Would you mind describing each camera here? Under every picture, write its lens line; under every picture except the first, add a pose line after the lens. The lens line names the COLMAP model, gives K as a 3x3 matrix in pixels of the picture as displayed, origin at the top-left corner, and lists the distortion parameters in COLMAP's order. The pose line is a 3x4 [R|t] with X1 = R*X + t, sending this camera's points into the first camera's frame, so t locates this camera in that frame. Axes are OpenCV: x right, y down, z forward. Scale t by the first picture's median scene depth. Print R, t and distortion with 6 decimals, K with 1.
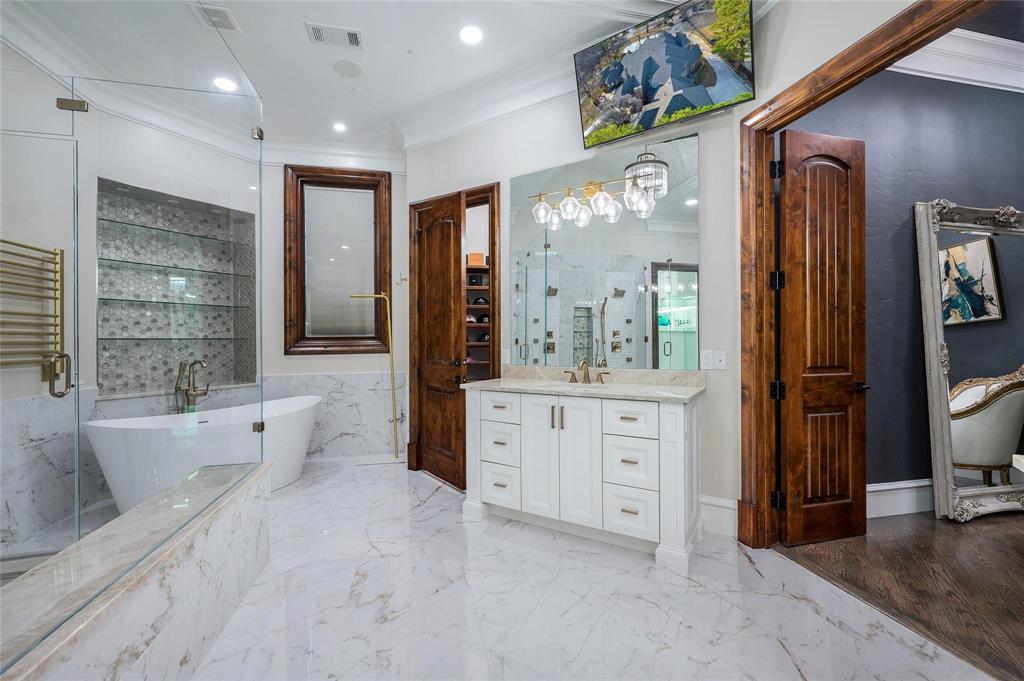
lens RADIAL K [[450.0, 0, 506.0], [0, 450.0, 341.7], [0, 0, 1]] dist [-0.000694, 0.000069]
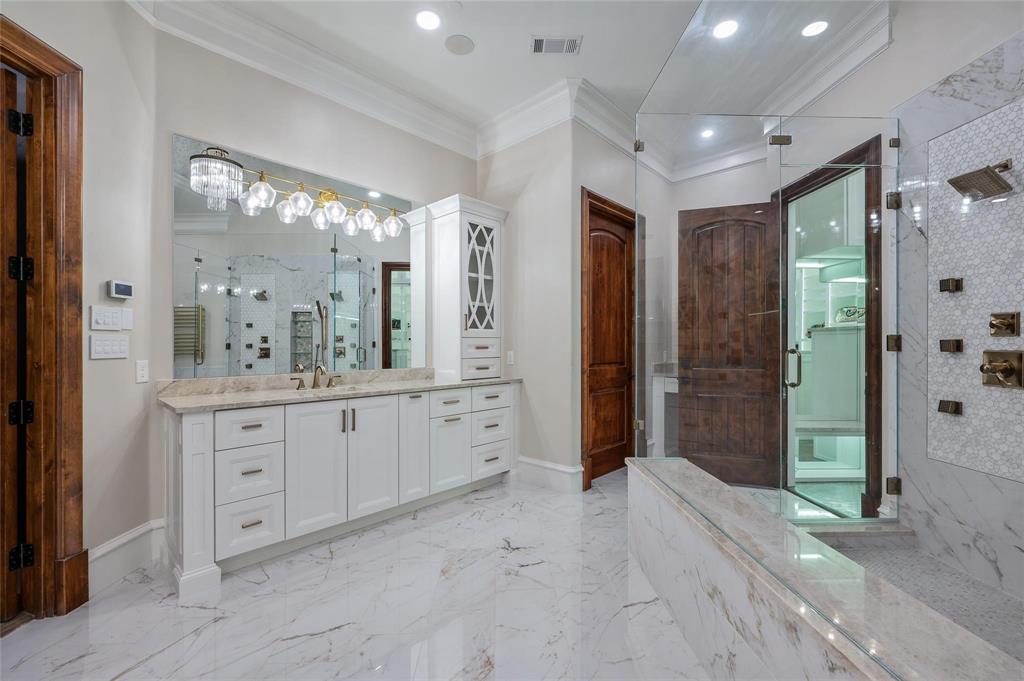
lens RADIAL K [[450.0, 0, 508.7], [0, 450.0, 342.1], [0, 0, 1]] dist [-0.000694, 0.000069]
pose [[0.161553, 0.002772, 0.986860, -0.708460], [-0.004671, 0.999987, -0.002044, -0.009675], [-0.986853, -0.004279, 0.161564, 0.394708]]
